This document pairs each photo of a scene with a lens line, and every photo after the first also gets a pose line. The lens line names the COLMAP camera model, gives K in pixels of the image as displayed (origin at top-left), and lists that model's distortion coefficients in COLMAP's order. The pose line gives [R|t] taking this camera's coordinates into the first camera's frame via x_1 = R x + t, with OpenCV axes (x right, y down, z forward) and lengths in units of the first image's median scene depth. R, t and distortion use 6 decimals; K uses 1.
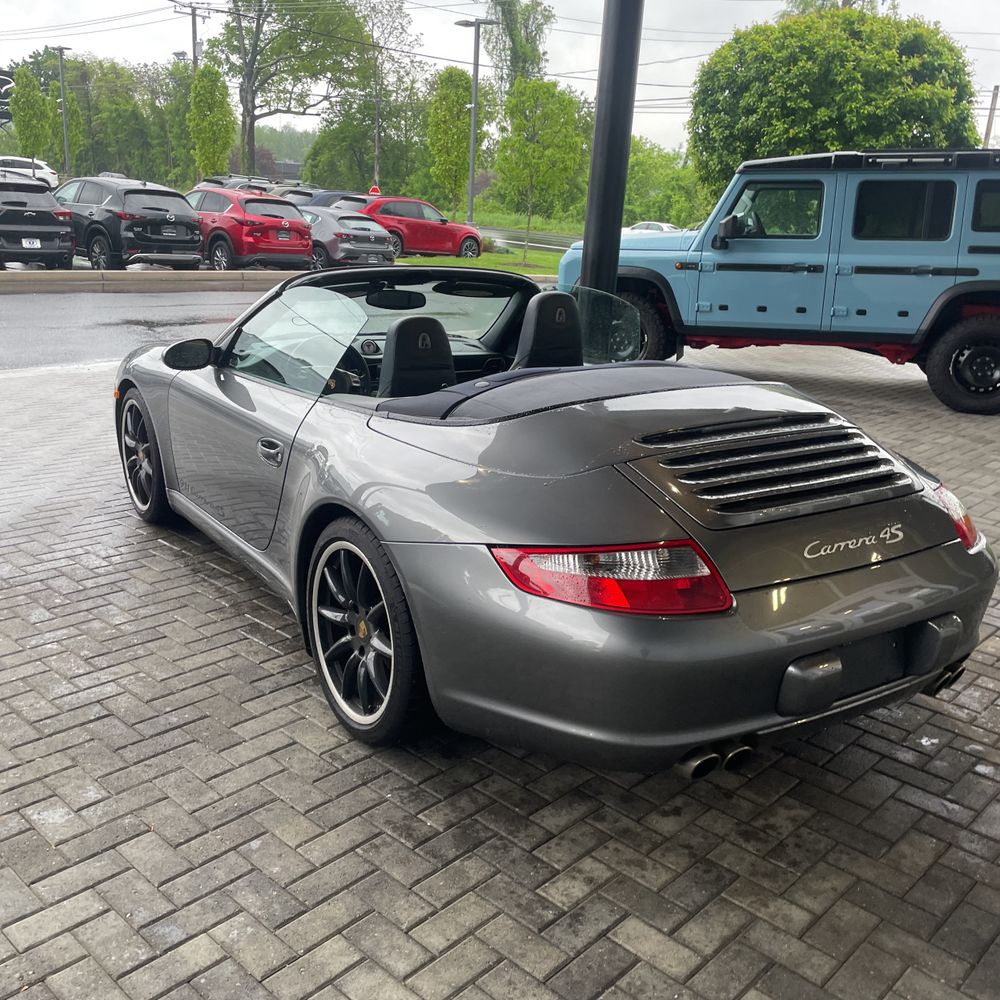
lens RADIAL K [[1005.1, 0, 495.3], [0, 1005.1, 513.7], [0, 0, 1]] dist [0.095720, -0.133100]
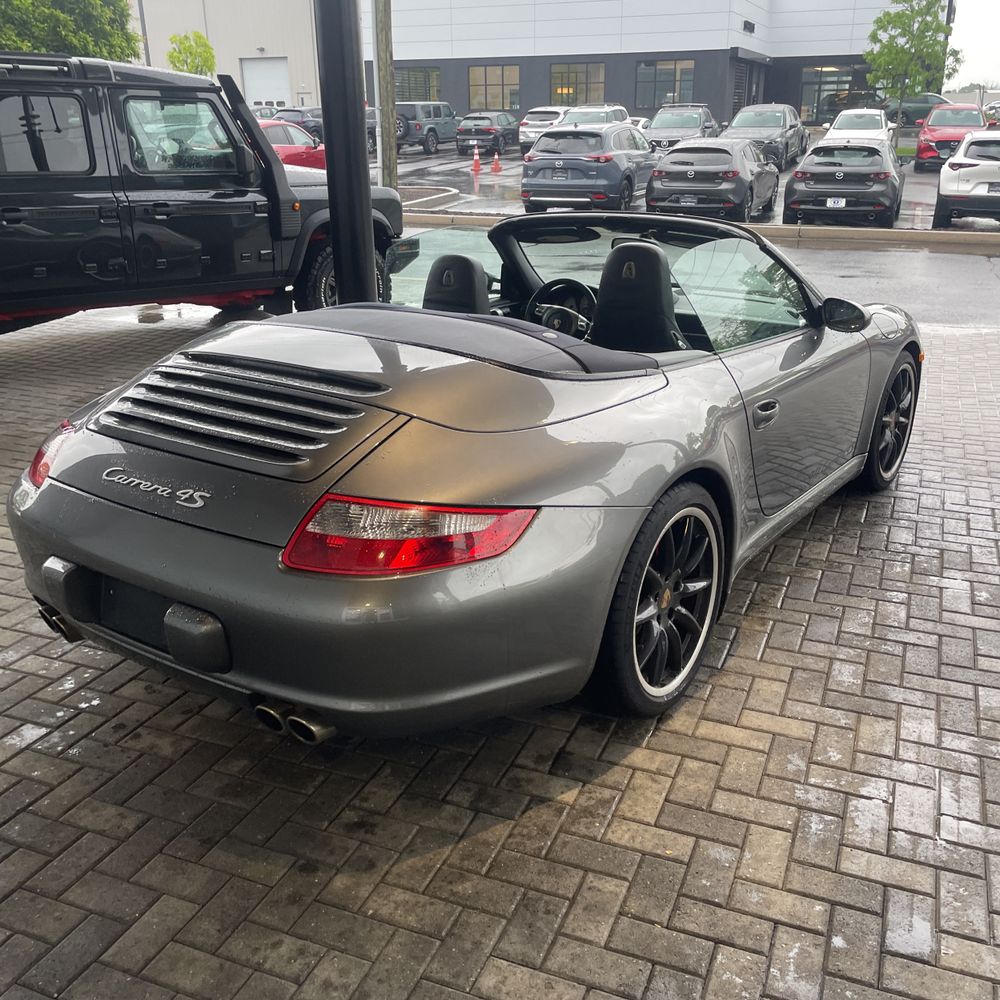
lens RADIAL K [[1005.1, 0, 495.3], [0, 1005.1, 513.7], [0, 0, 1]] dist [0.095720, -0.133100]
pose [[0.354278, 0.287269, -0.889923, 1.111098], [-0.257957, 0.944745, 0.202273, -0.186444], [0.898858, 0.157901, 0.408806, 0.767108]]
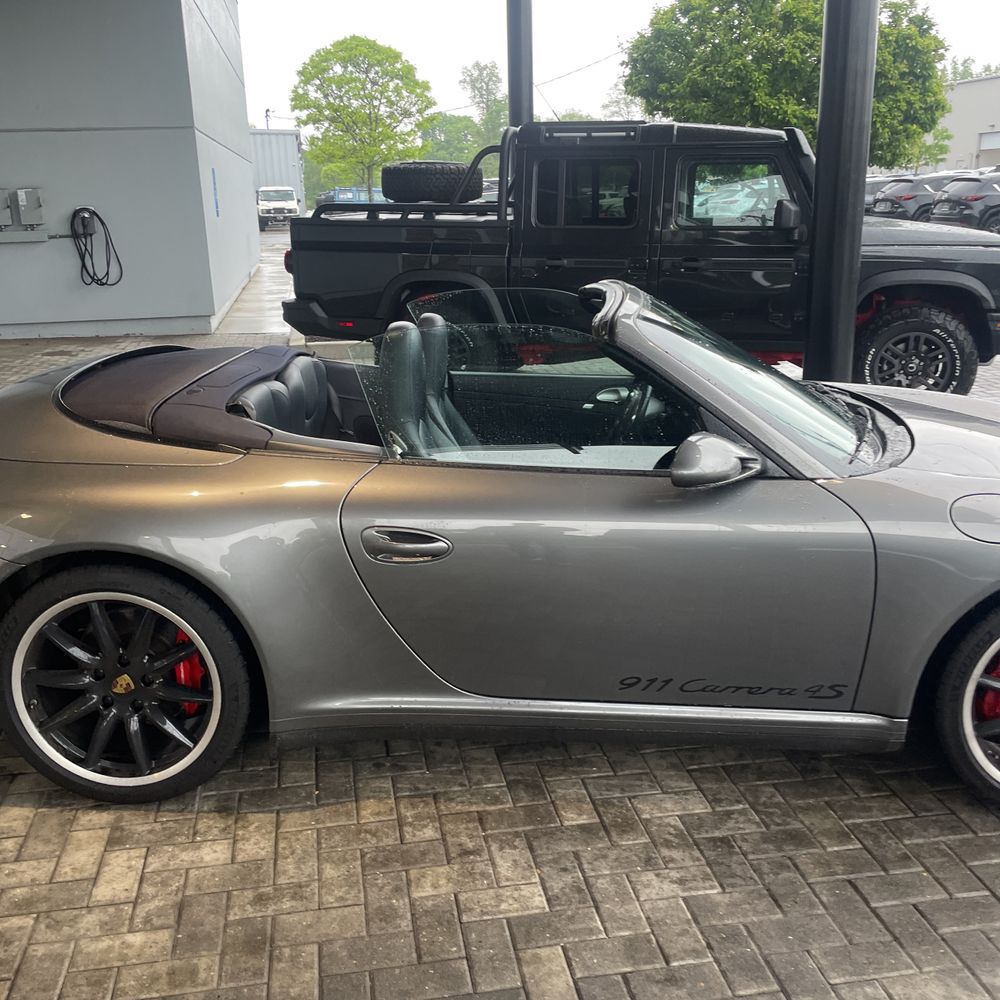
lens RADIAL K [[1000.1, 0, 491.6], [0, 1000.1, 500.5], [0, 0, 1]] dist [0.105256, -0.145937]
pose [[-0.596247, 0.197824, -0.778046, 0.792434], [-0.248909, 0.875849, 0.413441, -0.533994], [0.763239, 0.440176, -0.472982, 1.874842]]
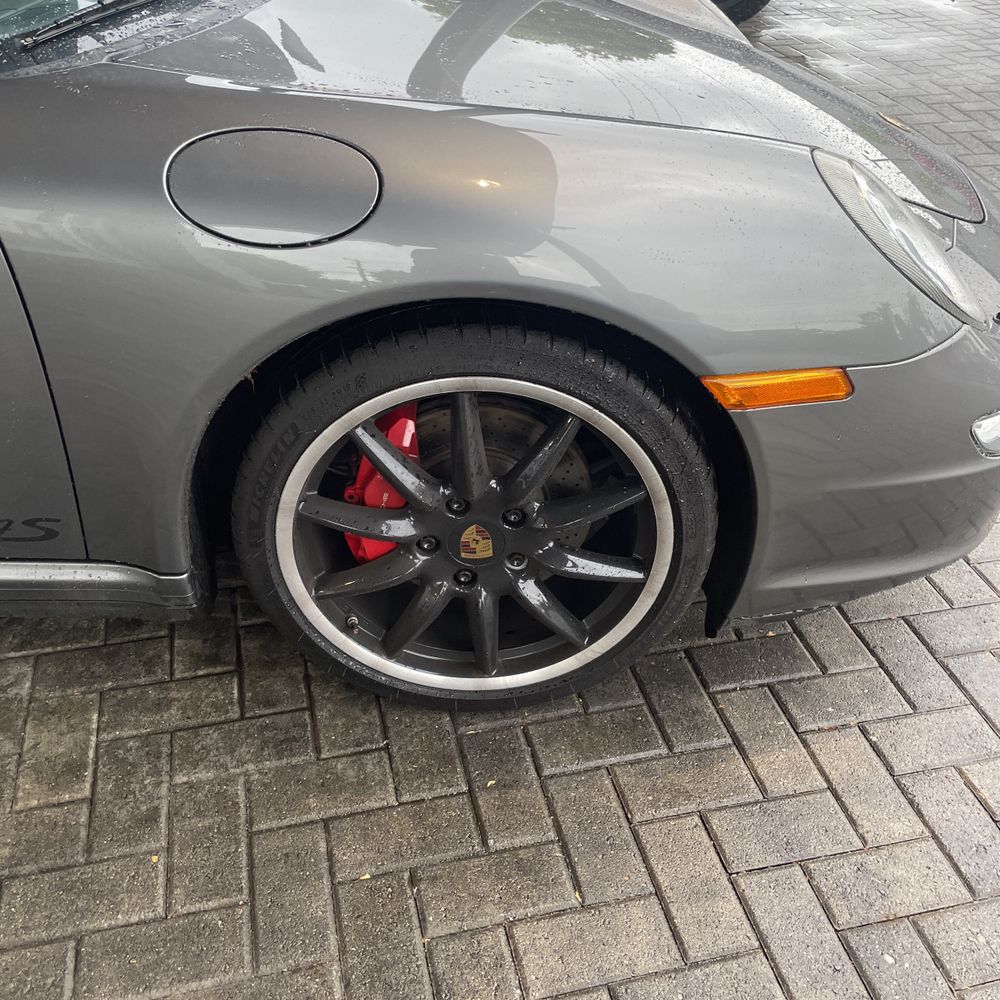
lens RADIAL K [[987.6, 0, 508.0], [0, 987.6, 489.6], [0, 0, 1]] dist [0.080747, -0.127655]
pose [[-0.528285, 0.455348, -0.716640, 0.194980], [-0.298736, 0.690383, 0.658884, -0.474221], [0.794778, 0.562165, -0.228691, 2.013186]]
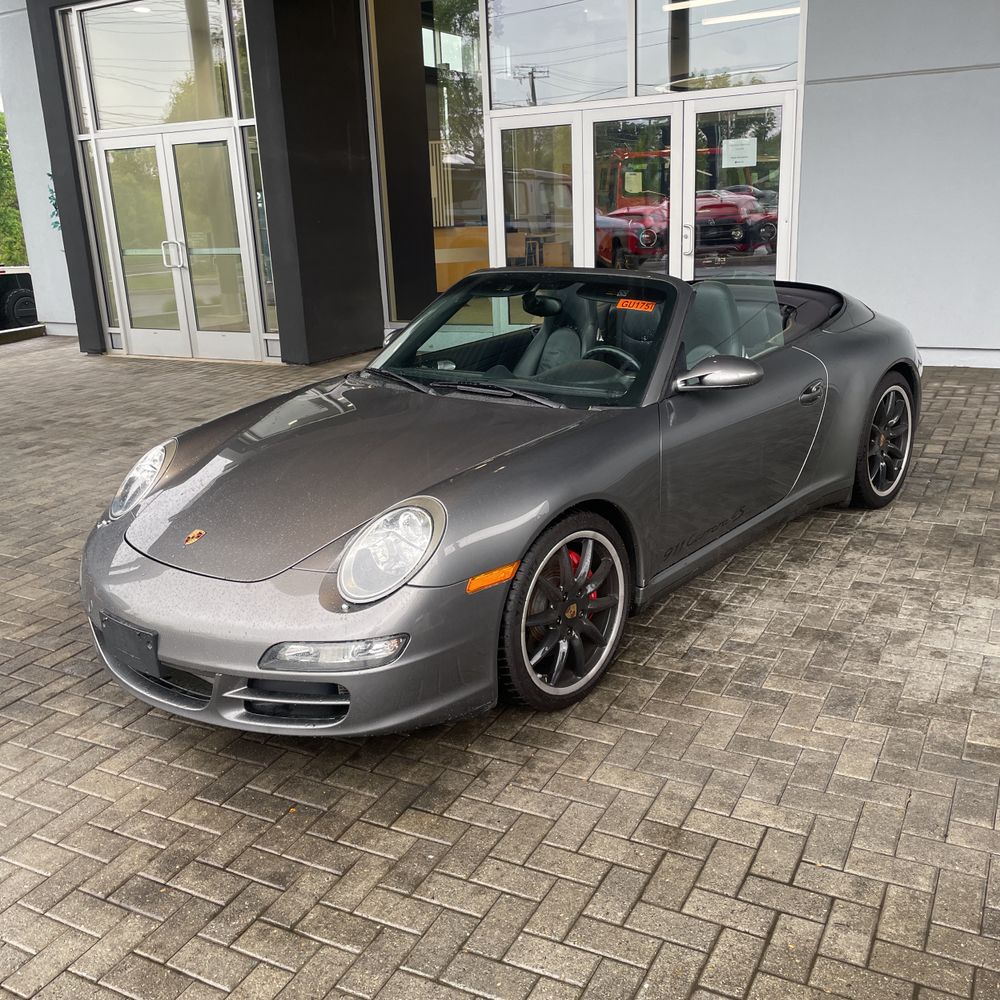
lens RADIAL K [[991.0, 0, 500.0], [0, 991.0, 500.0], [0, 0, 1]] dist [0.129217, -0.208006]
pose [[-0.260532, -0.315968, 0.912298, -1.451799], [0.318718, 0.863810, 0.390194, -0.617473], [-0.911341, 0.392424, -0.124346, 1.760988]]
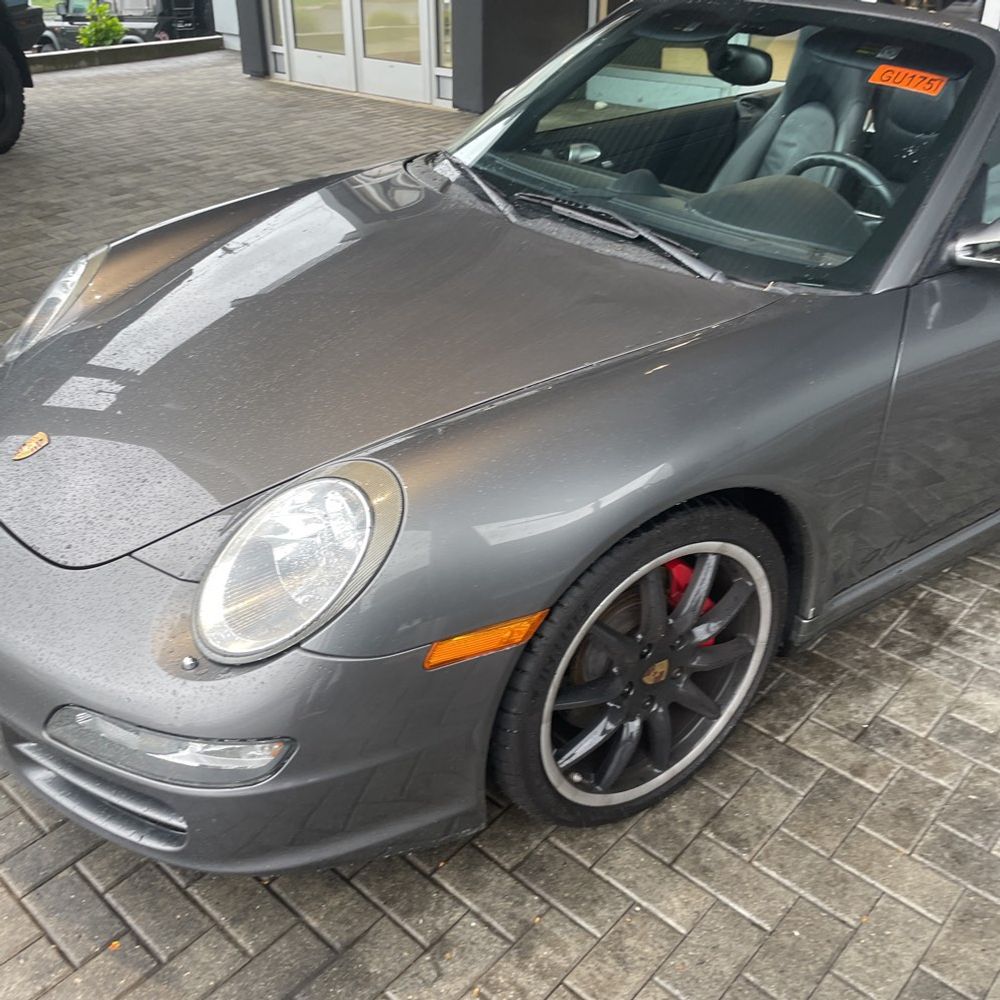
lens RADIAL K [[1005.1, 0, 495.3], [0, 1005.1, 513.7], [0, 0, 1]] dist [0.095720, -0.133100]
pose [[-0.016881, -0.549876, 0.835075, -0.996271], [0.297116, 0.794709, 0.529302, -0.497102], [-0.954692, 0.257049, 0.149961, 1.587674]]
